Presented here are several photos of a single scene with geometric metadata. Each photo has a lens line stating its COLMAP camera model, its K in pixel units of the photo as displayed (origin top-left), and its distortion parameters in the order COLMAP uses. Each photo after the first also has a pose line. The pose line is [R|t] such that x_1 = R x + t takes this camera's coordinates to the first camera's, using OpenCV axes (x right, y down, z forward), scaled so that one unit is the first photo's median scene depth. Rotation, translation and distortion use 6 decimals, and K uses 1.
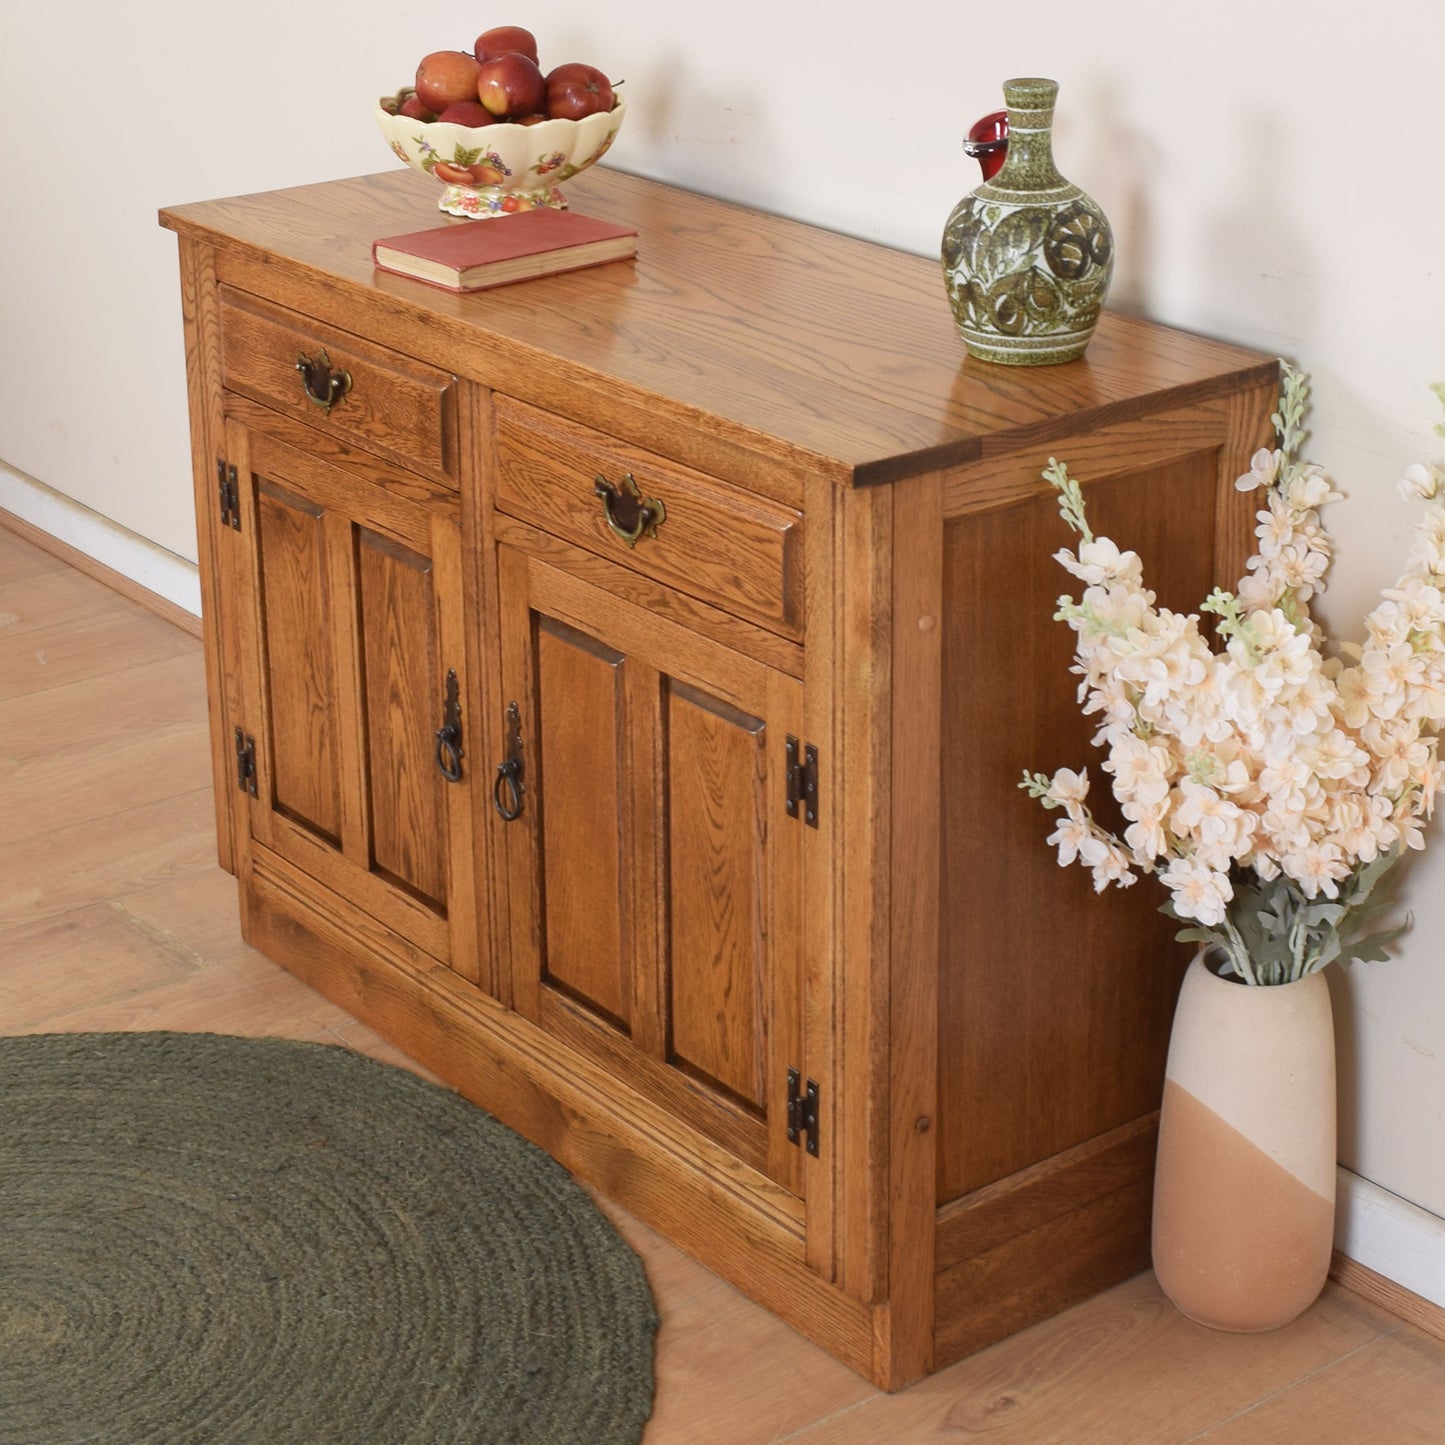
lens RADIAL K [[3160.9, 0, 727.6], [0, 3160.9, 515.0], [0, 0, 1]] dist [-0.079874, -0.150262]
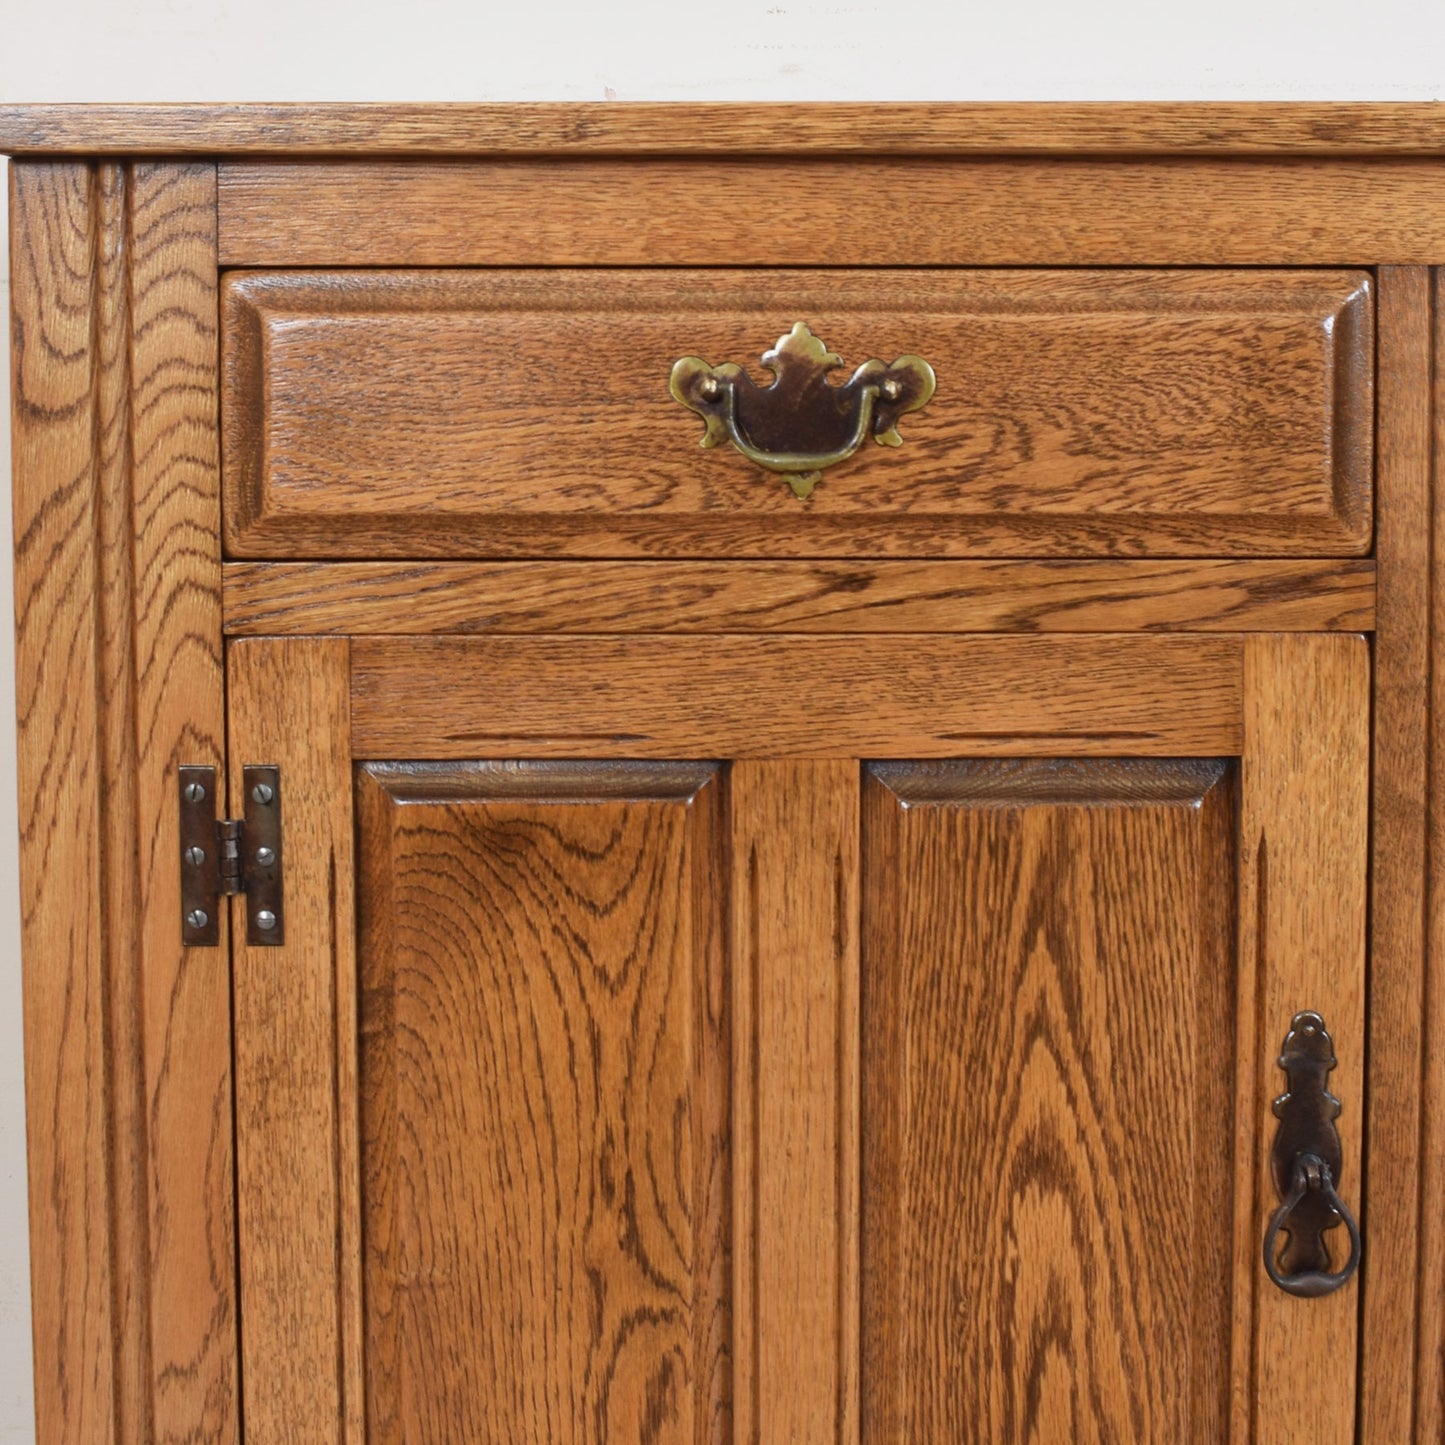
lens RADIAL K [[3160.9, 0, 727.6], [0, 3160.9, 515.0], [0, 0, 1]] dist [-0.079874, -0.150262]
pose [[0.605855, -0.049188, 0.794053, -0.496536], [0.251311, 0.958814, -0.132354, 0.023050], [-0.754839, 0.279742, 0.593264, 0.853771]]
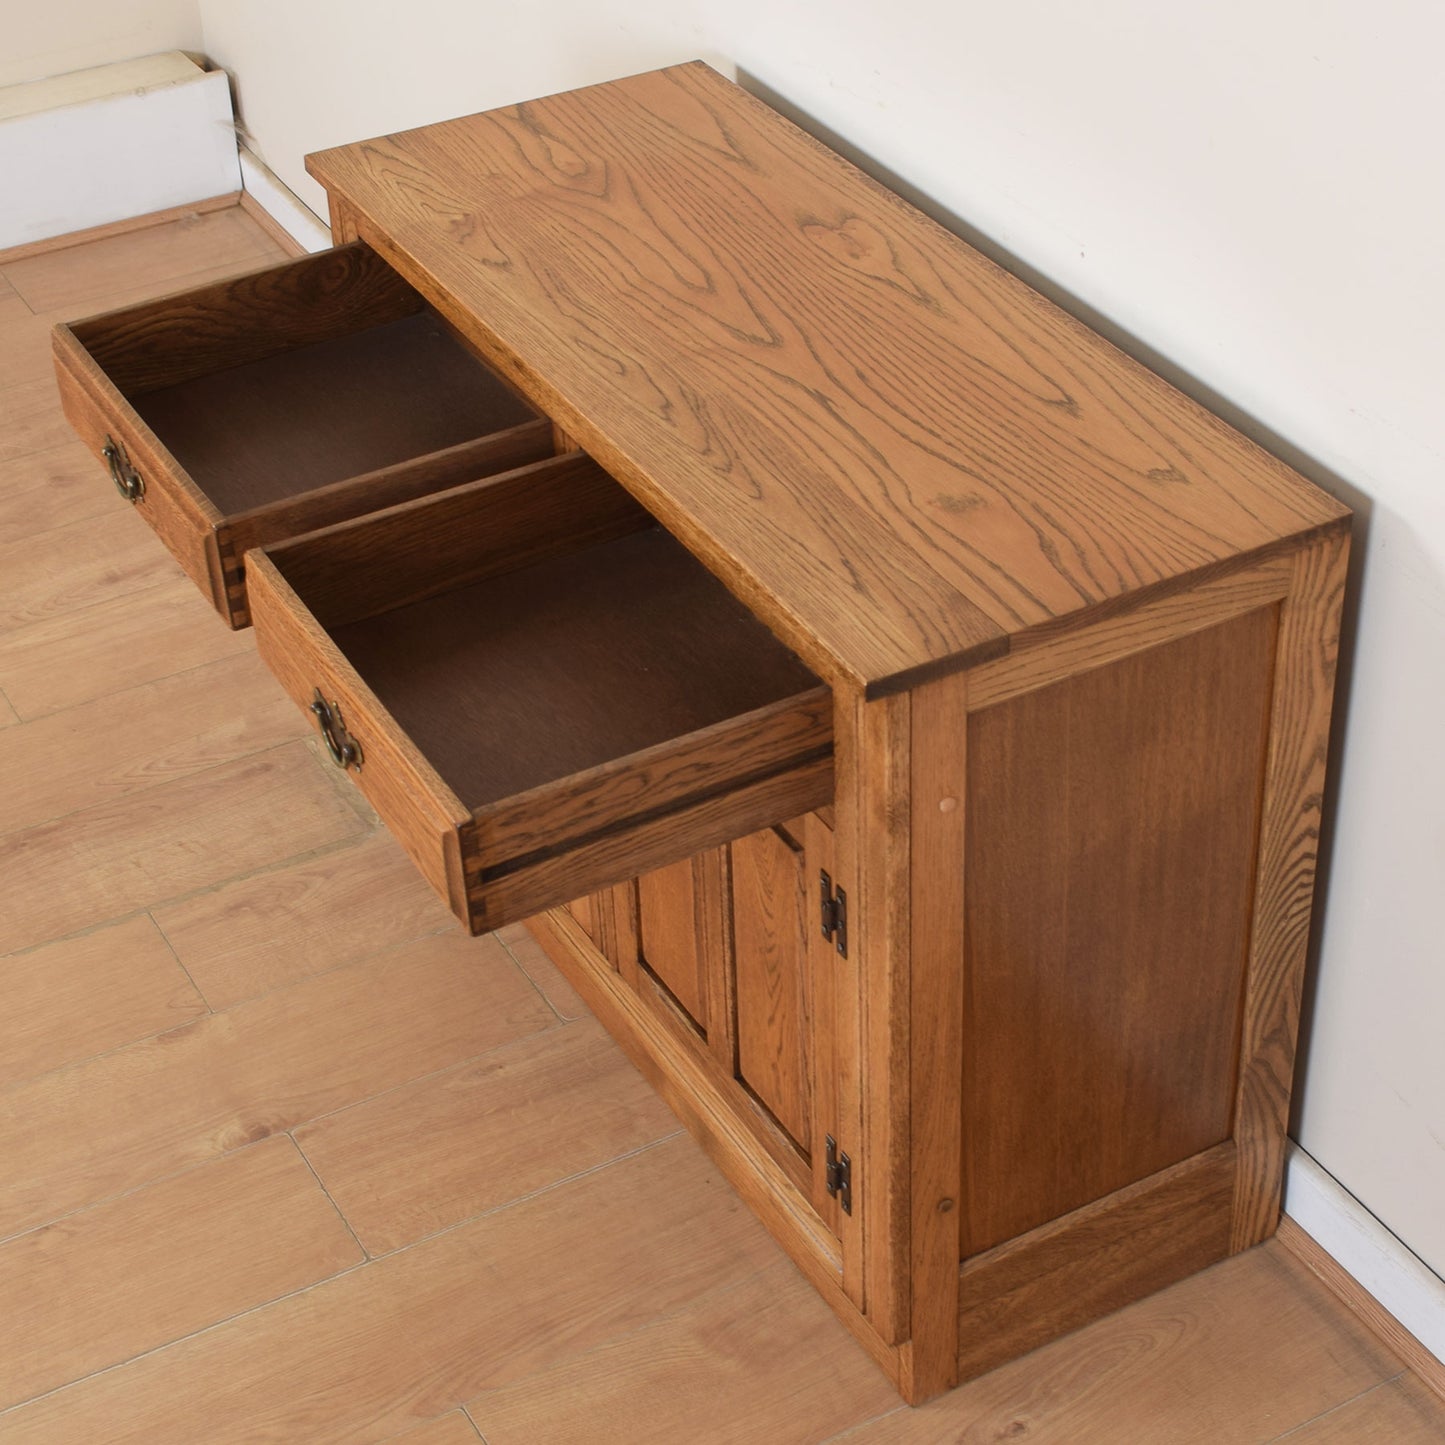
lens RADIAL K [[2892.0, 0, 801.7], [0, 2892.0, 771.0], [0, 0, 1]] dist [-0.067135, -0.288367]
pose [[0.991878, 0.067797, -0.107620, 0.103279], [-0.031221, 0.949990, 0.310716, -0.234406], [0.123303, -0.304833, 0.944390, 0.111931]]
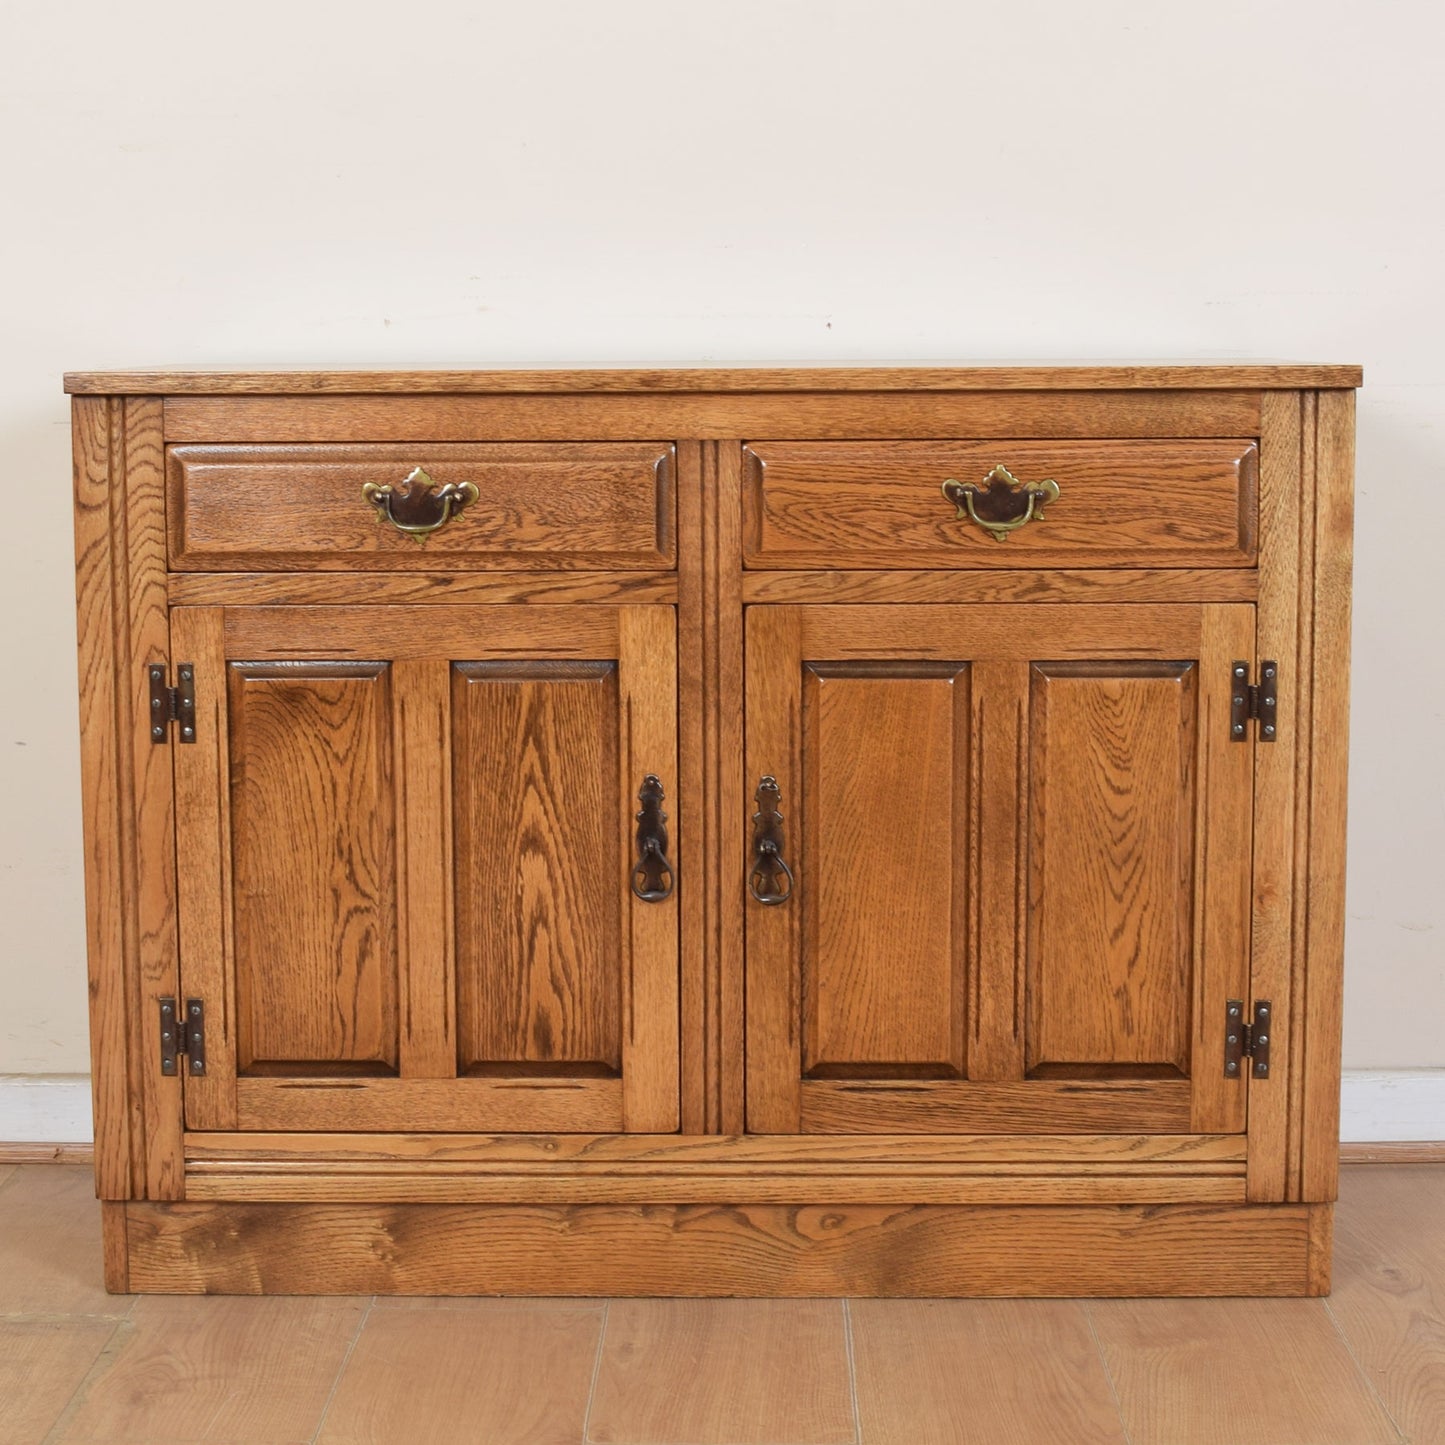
lens RADIAL K [[2998.6, 0, 698.4], [0, 2998.6, 681.8], [0, 0, 1]] dist [-0.074808, -0.159645]
pose [[0.627347, -0.088762, 0.773665, -0.820733], [0.247982, 0.964535, -0.090423, 0.114135], [-0.738201, 0.248582, 0.627110, 0.459788]]
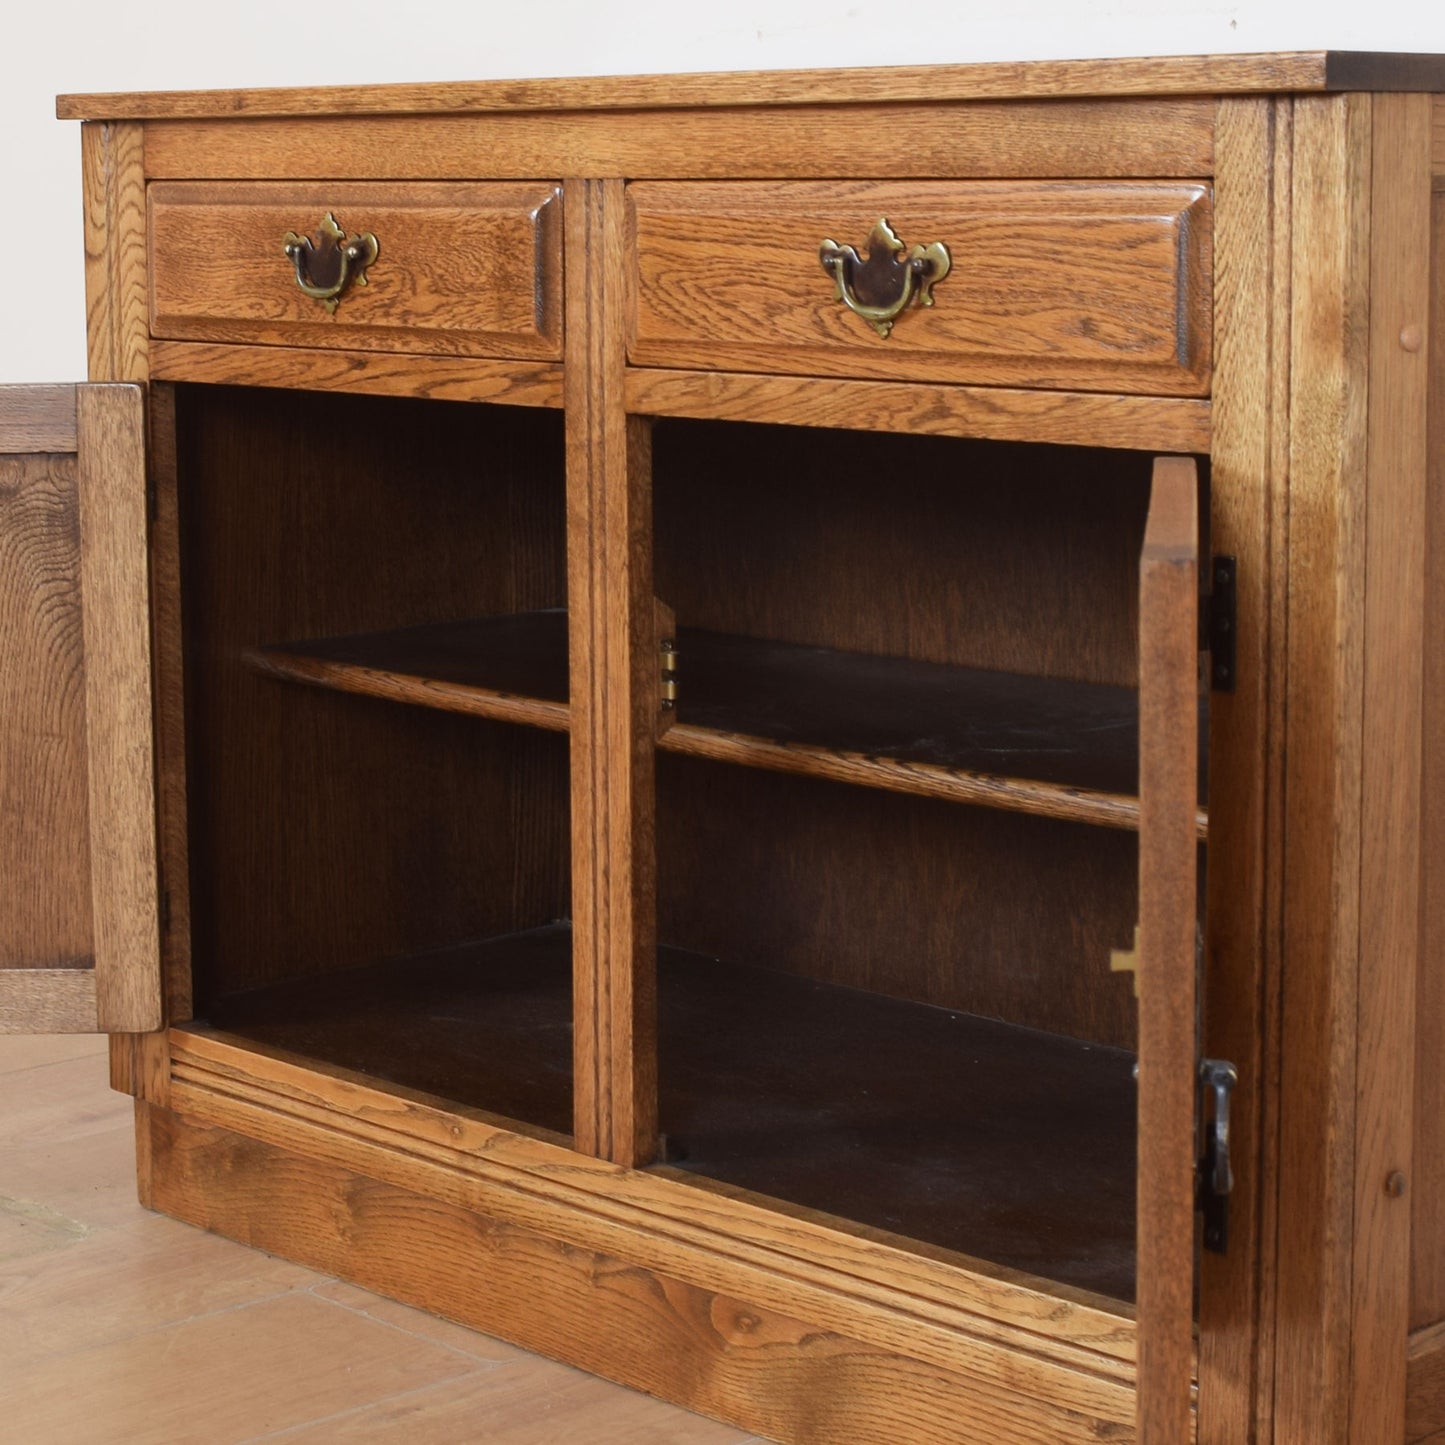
lens RADIAL K [[3542.9, 0, 552.0], [0, 3542.9, 645.7], [0, 0, 1]] dist [-0.089426, 0.009571]
pose [[0.997640, -0.013690, 0.067286, -0.146175], [0.025769, 0.982943, -0.182095, 0.200804], [-0.063645, 0.183399, 0.980976, 0.279450]]
